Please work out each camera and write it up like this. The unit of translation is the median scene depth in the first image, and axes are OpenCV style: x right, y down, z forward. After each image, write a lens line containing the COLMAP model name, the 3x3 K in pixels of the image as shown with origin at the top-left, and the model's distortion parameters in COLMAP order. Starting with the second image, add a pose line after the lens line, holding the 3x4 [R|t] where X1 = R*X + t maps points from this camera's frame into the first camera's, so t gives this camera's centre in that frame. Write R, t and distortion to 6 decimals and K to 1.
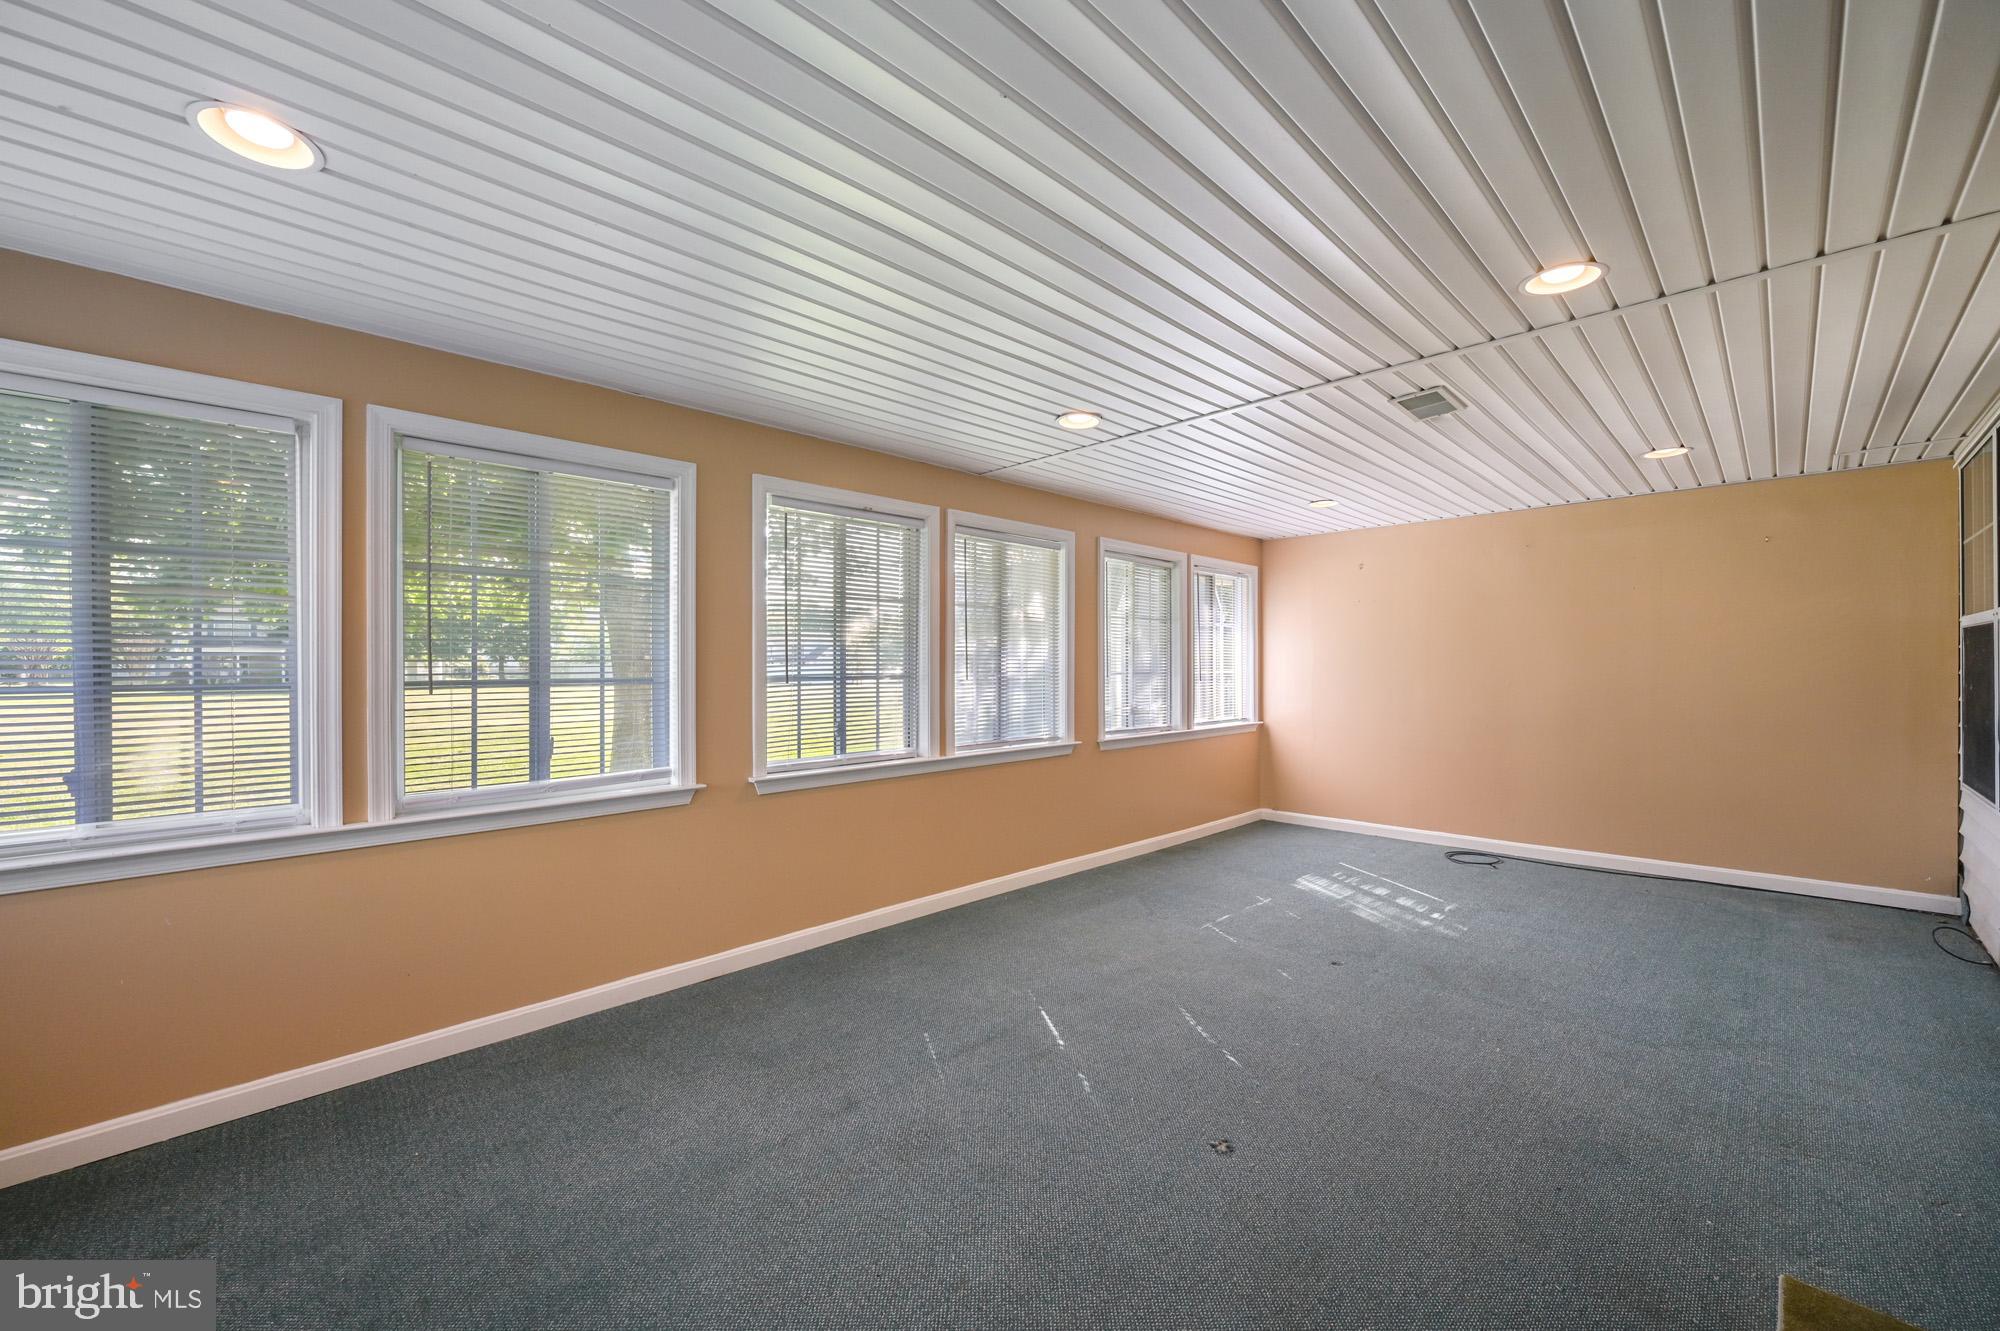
lens RADIAL K [[784.6, 0, 998.9], [0, 784.6, 671.1], [0, 0, 1]] dist [-0.000684, 0.000066]
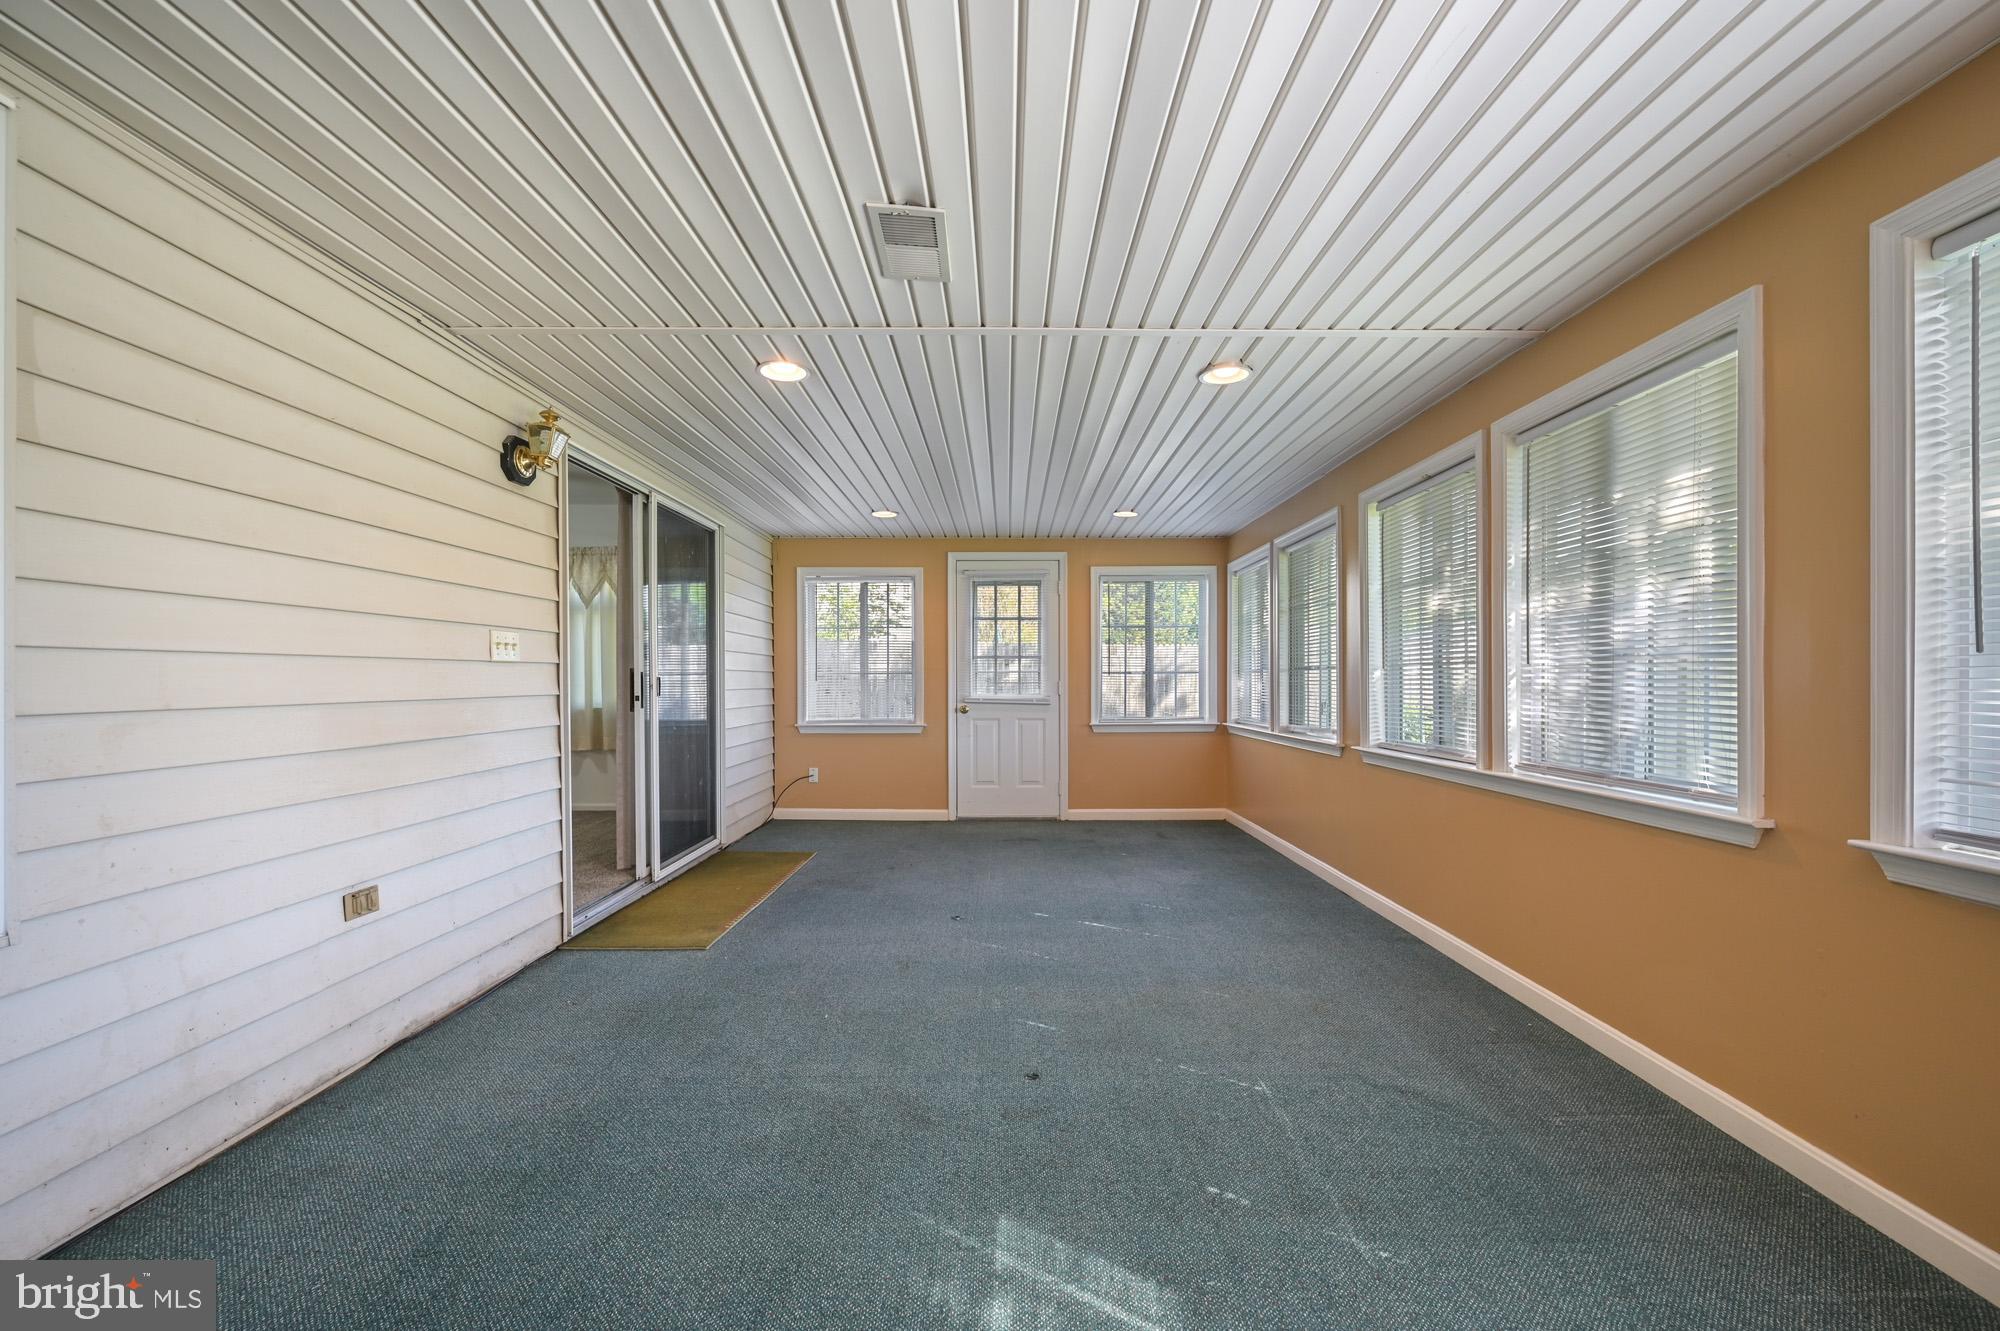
lens RADIAL K [[784.6, 0, 998.9], [0, 784.6, 671.1], [0, 0, 1]] dist [-0.000684, 0.000066]
pose [[-0.716519, -0.001577, -0.697566, 0.703132], [0.006414, 0.999940, -0.008850, 0.021547], [0.697538, -0.010815, -0.716466, 1.120734]]
